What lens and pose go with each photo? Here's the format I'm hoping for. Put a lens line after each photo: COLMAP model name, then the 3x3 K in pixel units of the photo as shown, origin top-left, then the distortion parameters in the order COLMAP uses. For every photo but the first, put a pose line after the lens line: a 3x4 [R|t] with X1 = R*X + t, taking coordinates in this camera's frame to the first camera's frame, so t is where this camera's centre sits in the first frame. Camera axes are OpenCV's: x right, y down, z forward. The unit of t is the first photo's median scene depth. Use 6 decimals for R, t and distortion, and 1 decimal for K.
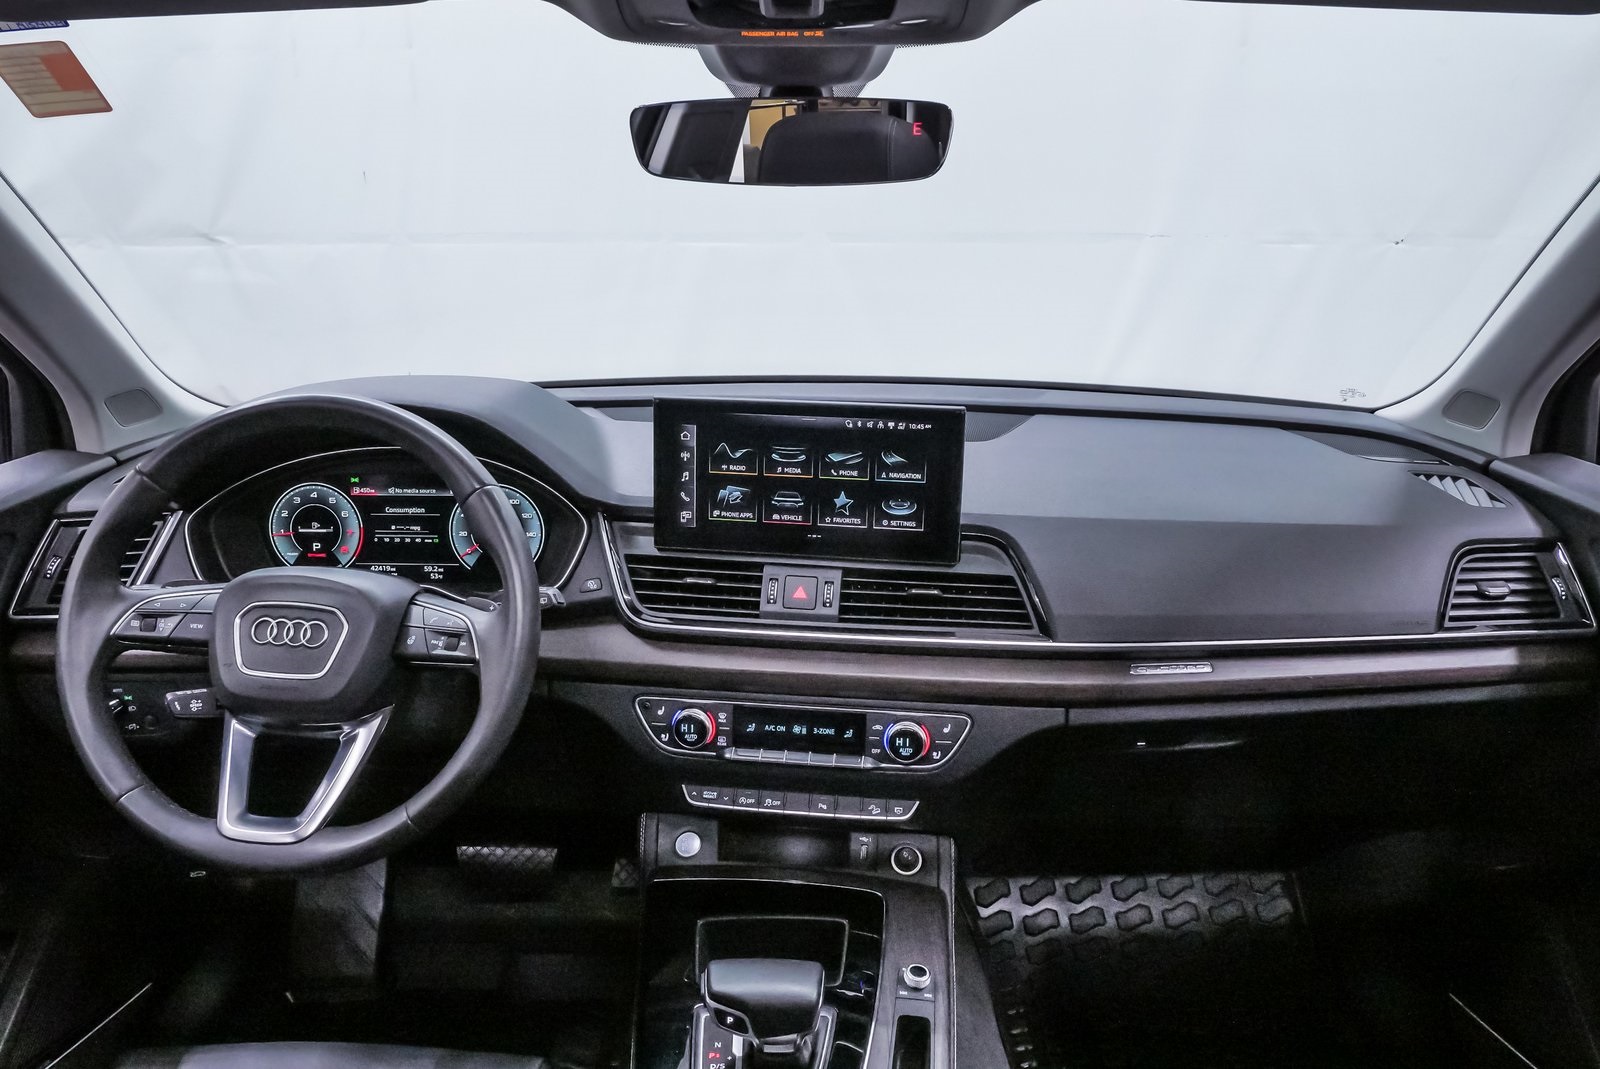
lens RADIAL K [[1192.9, 0, 800.0], [0, 1192.9, 534.5], [0, 0, 1]] dist [-0.047752, 0.002771]
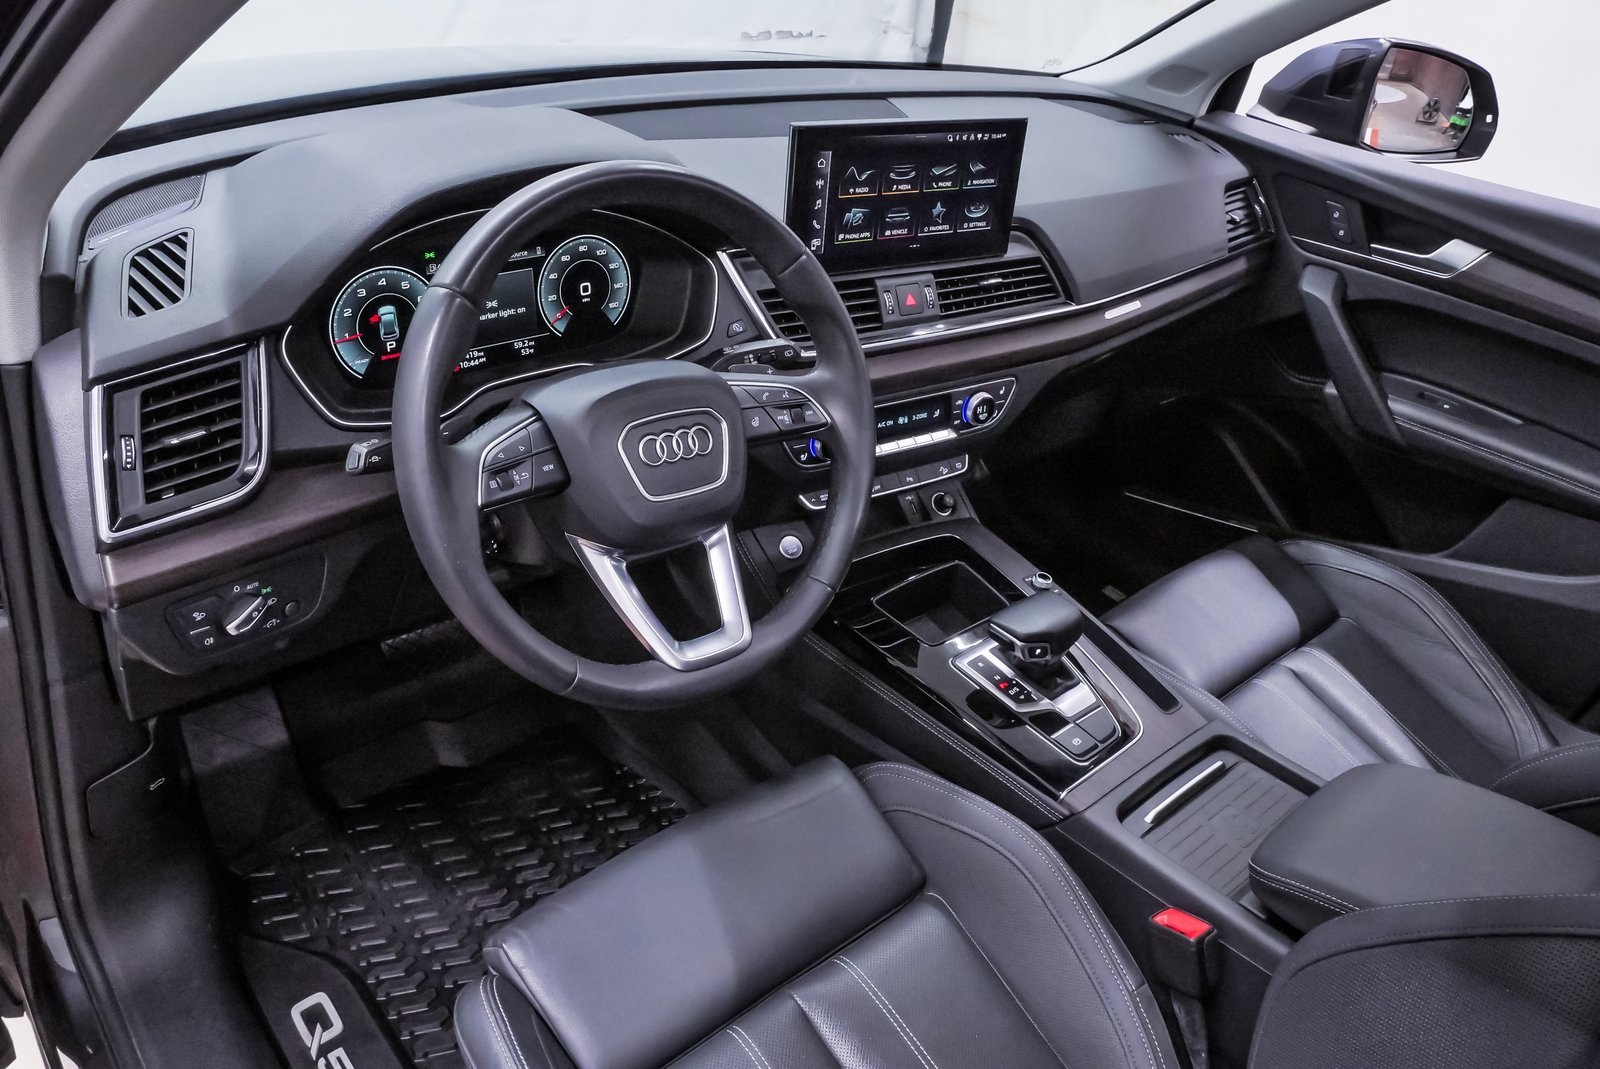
lens RADIAL K [[1154.6, 0, 800.0], [0, 1154.6, 534.5], [0, 0, 1]] dist [-0.044867, 0.013645]
pose [[0.750356, -0.293317, 0.592394, -0.767970], [0.089944, 0.933132, 0.348101, -0.128371], [-0.654886, -0.207917, 0.726564, 0.241360]]
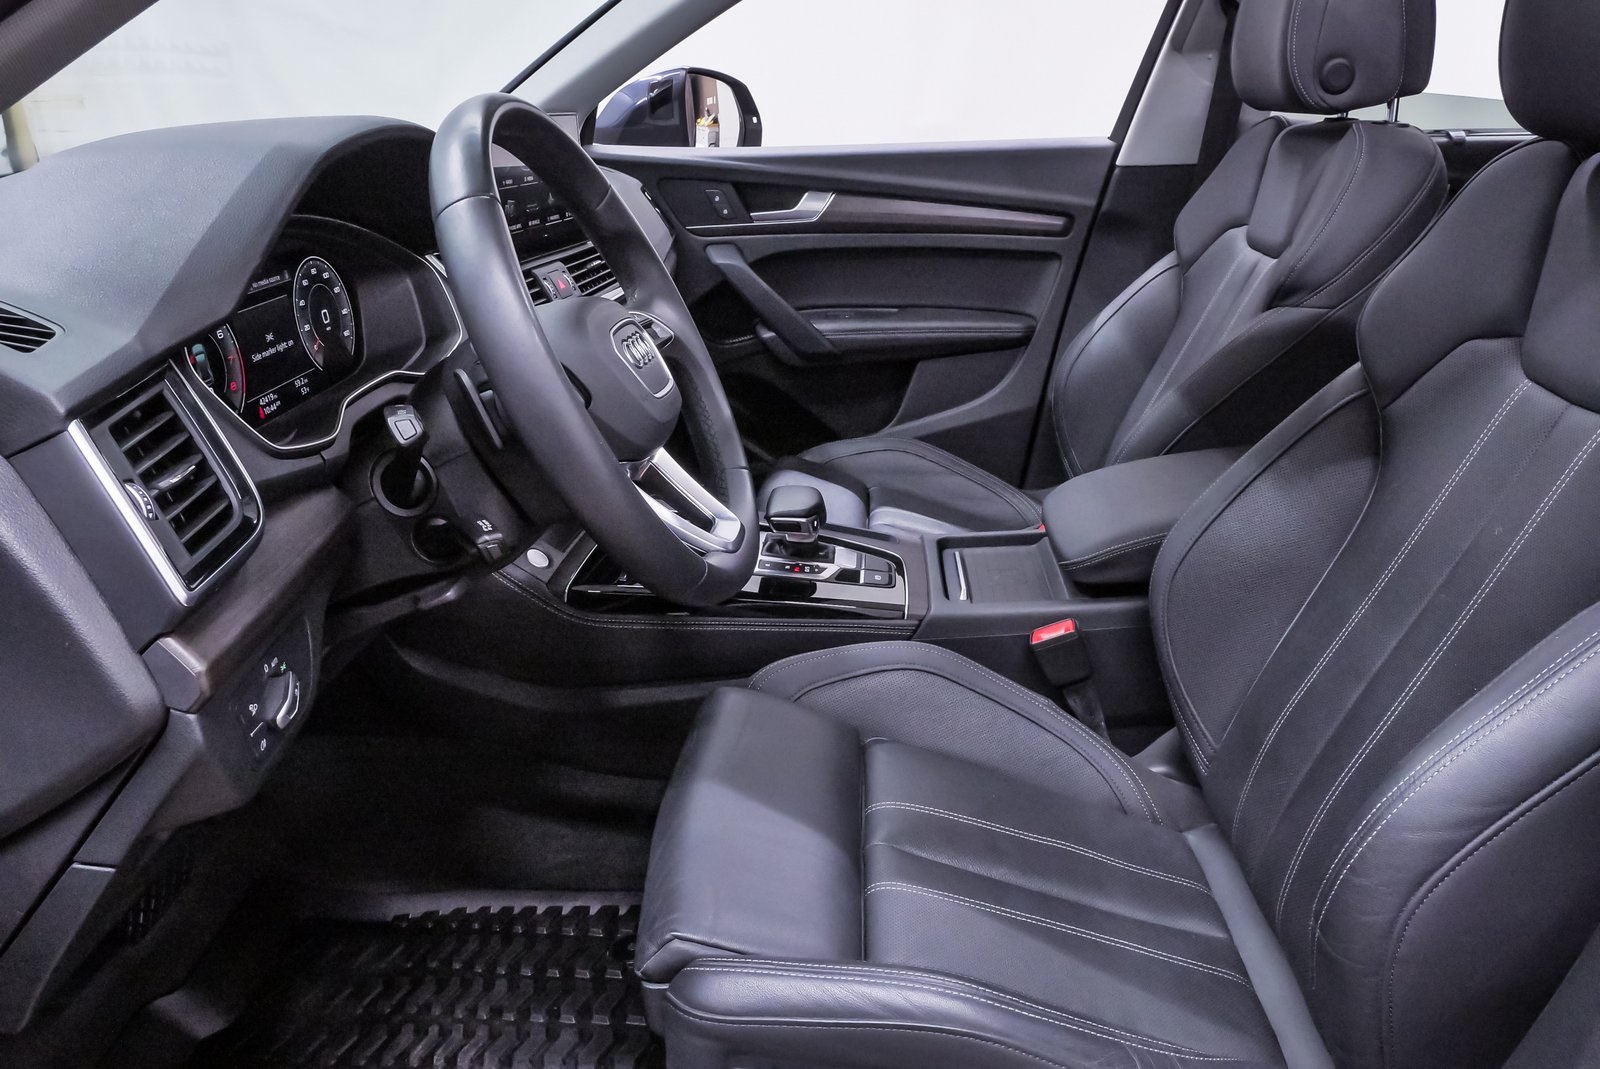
lens RADIAL K [[1154.6, 0, 800.0], [0, 1154.6, 534.5], [0, 0, 1]] dist [-0.044867, 0.013645]
pose [[0.045265, -0.367013, 0.929114, -1.119066], [0.276186, 0.898413, 0.341431, -0.050437], [-0.960038, 0.241154, 0.142031, 0.666780]]
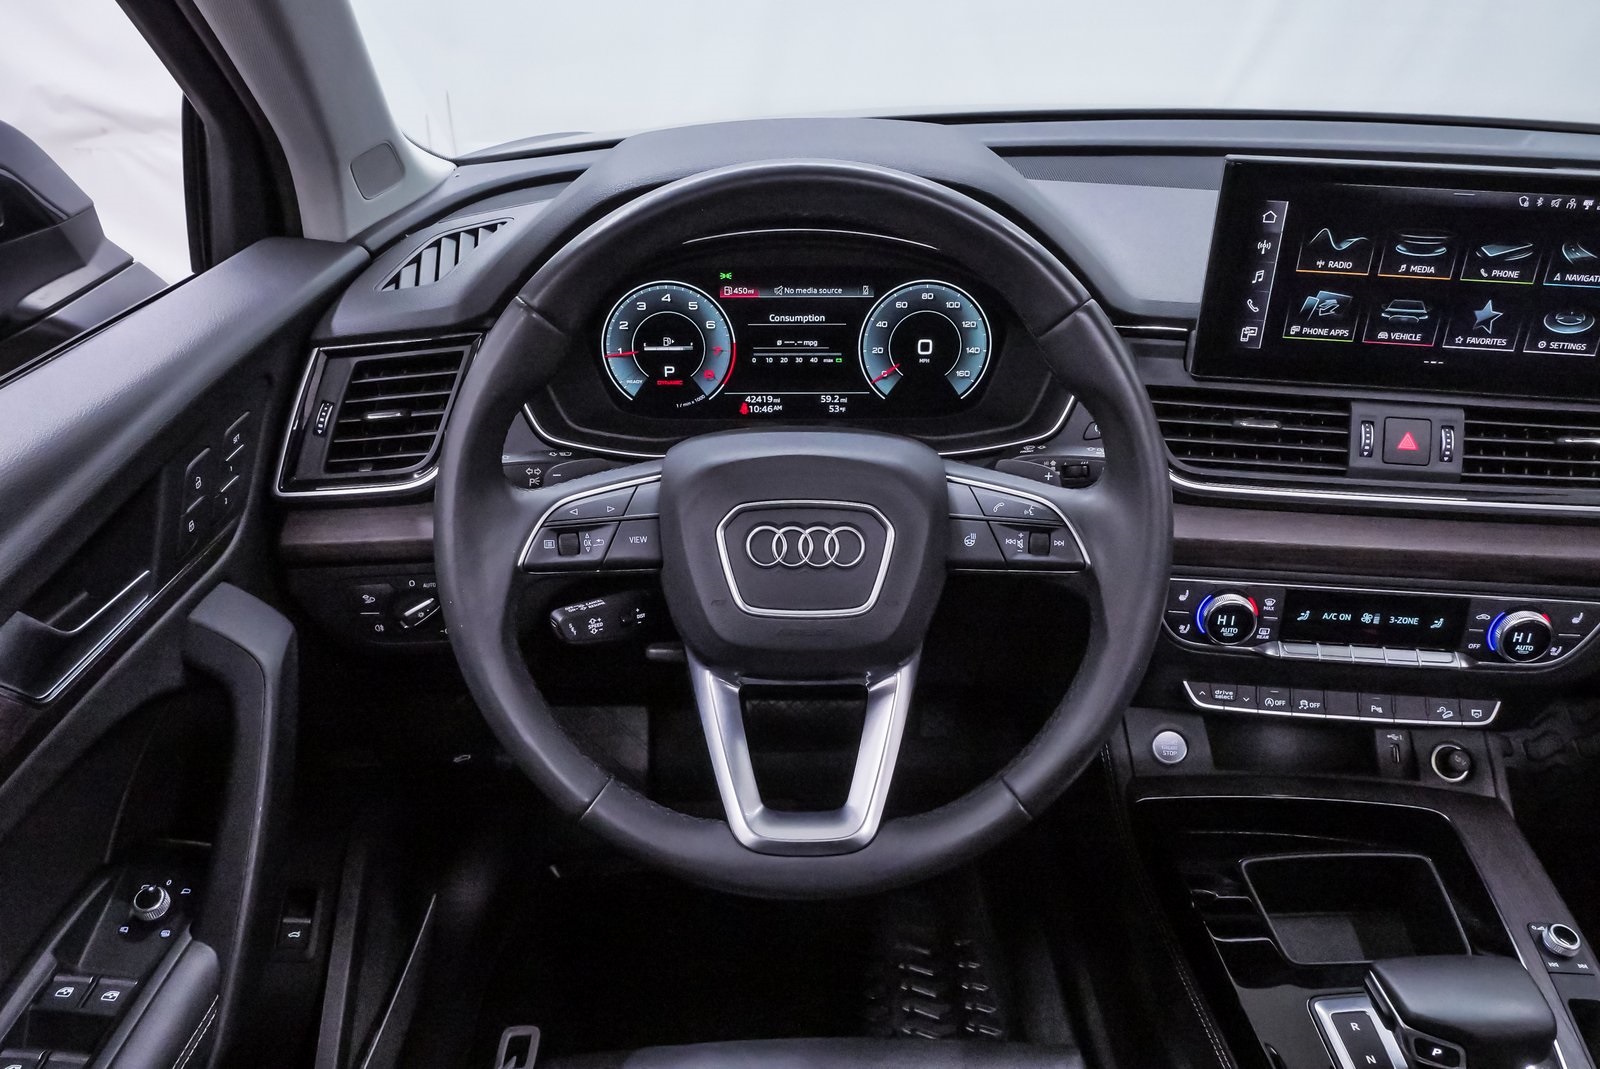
lens RADIAL K [[1162.1, 0, 800.0], [0, 1162.1, 534.5], [0, 0, 1]] dist [-0.044706, 0.014638]
pose [[0.999444, -0.017892, 0.028139, -0.384346], [0.010721, 0.971474, 0.236902, -0.064647], [-0.031575, -0.236468, 0.971126, 0.320160]]
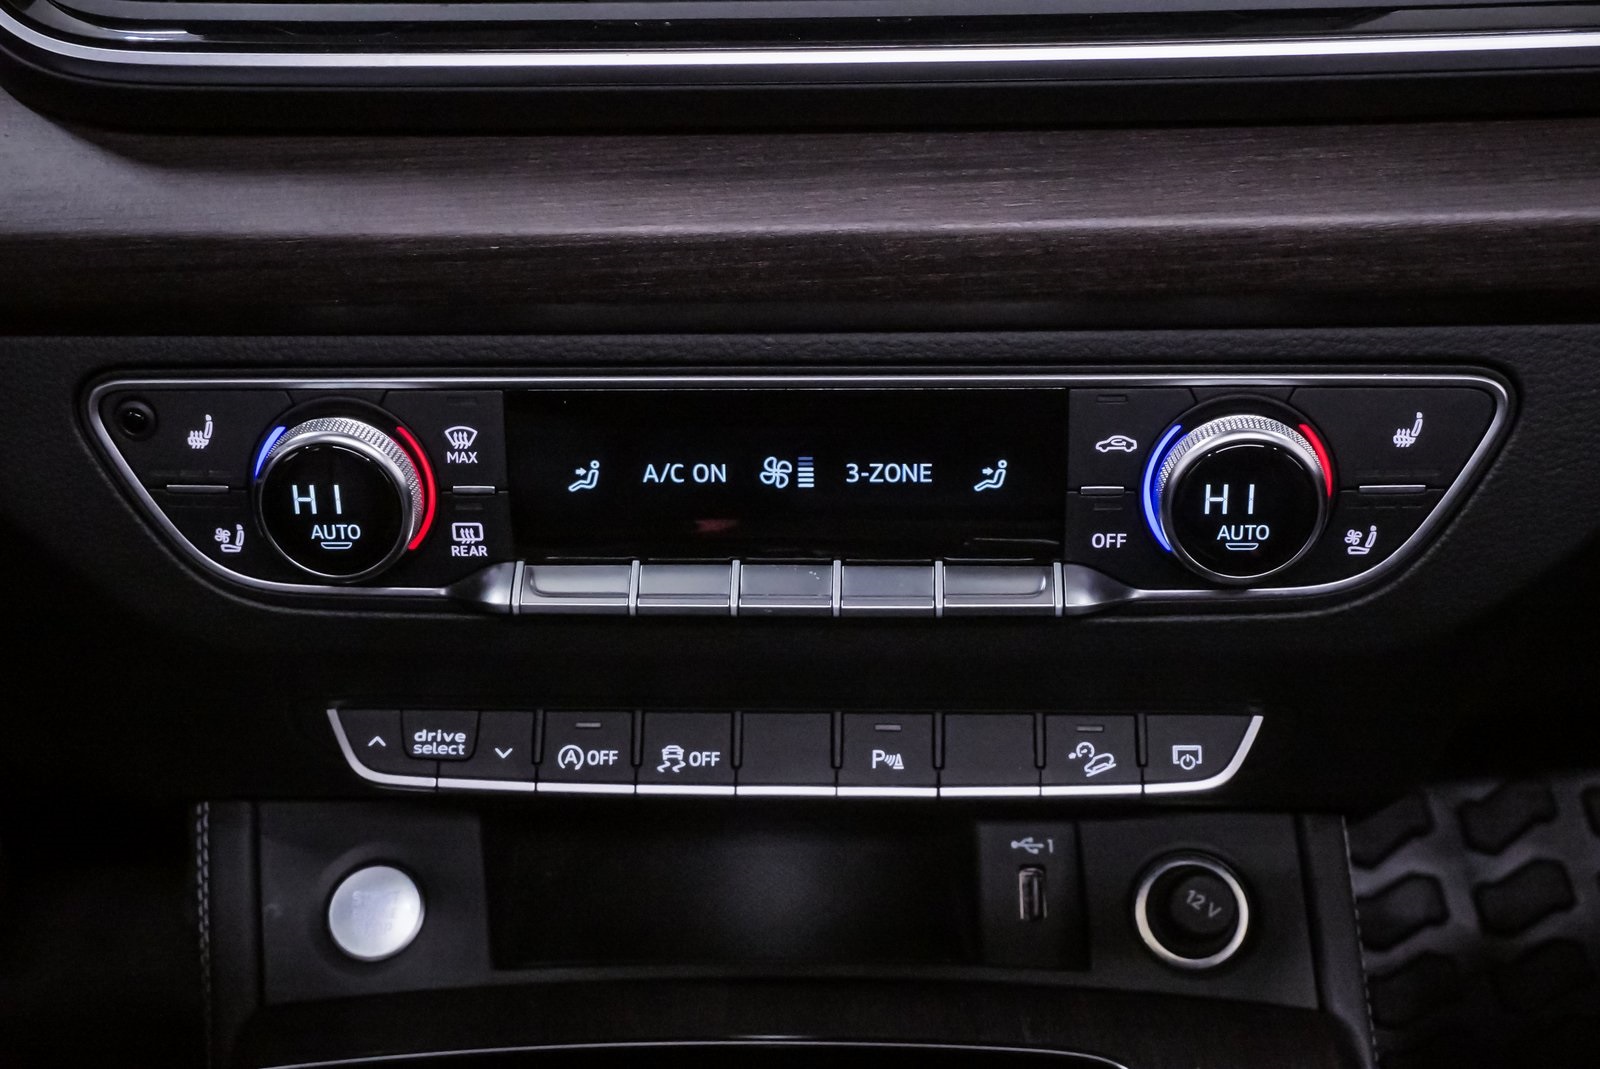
lens RADIAL K [[2211.1, 0, 800.0], [0, 2211.1, 534.5], [0, 0, 1]] dist [0.020140, 0.040547]
pose [[0.994698, -0.070158, 0.075195, -0.032691], [0.051323, 0.972256, 0.228218, 0.074364], [-0.089121, -0.223149, 0.970702, 0.566472]]
